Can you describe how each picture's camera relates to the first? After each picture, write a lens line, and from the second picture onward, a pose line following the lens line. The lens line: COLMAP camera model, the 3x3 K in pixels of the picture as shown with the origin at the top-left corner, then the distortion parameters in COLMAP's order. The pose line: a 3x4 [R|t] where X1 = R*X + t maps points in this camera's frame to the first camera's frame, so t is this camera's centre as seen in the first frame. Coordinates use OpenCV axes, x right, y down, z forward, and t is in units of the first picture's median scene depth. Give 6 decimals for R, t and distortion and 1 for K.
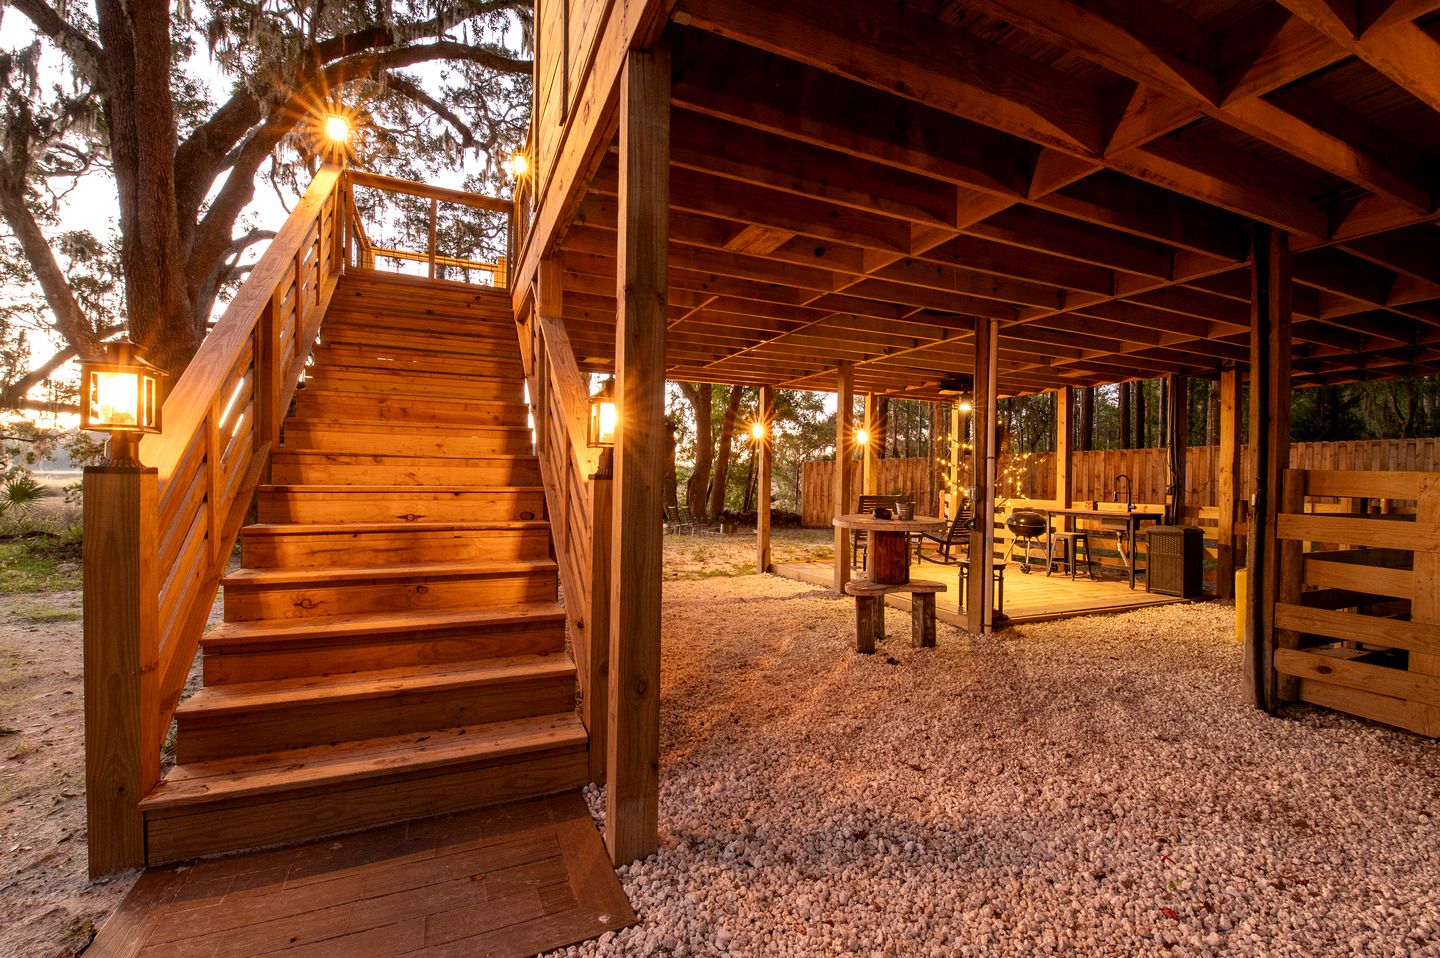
lens RADIAL K [[607.1, 0, 718.4], [0, 607.1, 482.7], [0, 0, 1]] dist [-0.002653, -0.007110]
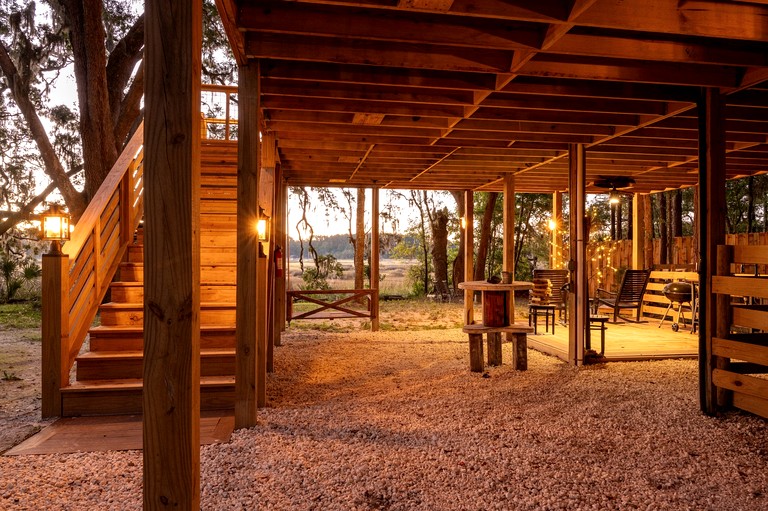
lens RADIAL K [[502.2, 0, 382.3], [0, 502.2, 255.8], [0, 0, 1]] dist [0.003205, 0.000441]
pose [[0.967681, -0.013734, -0.251803, 0.447211], [0.009941, 0.999817, -0.016329, 0.014270], [0.251981, 0.013298, 0.967641, -0.358963]]
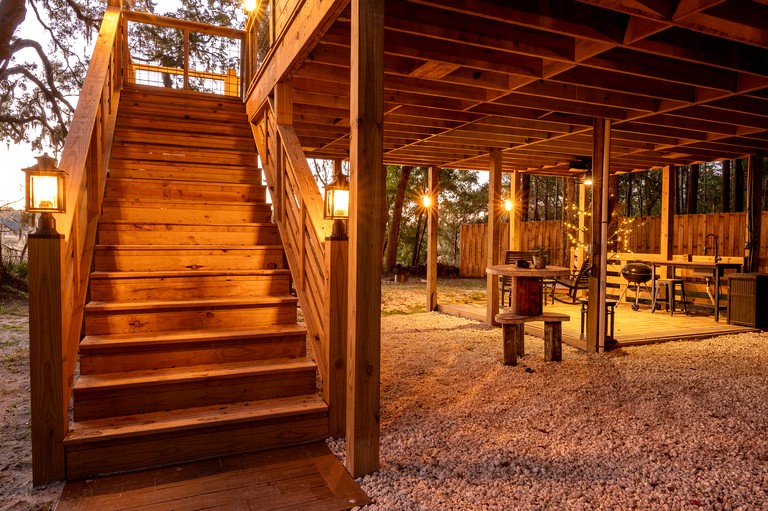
lens RADIAL K [[502.2, 0, 382.3], [0, 502.2, 255.8], [0, 0, 1]] dist [0.003205, 0.000441]
pose [[0.999880, -0.004922, -0.014662, -0.038180], [0.005333, 0.999592, 0.028078, -0.000895], [0.014518, -0.028153, 0.999498, -0.178635]]
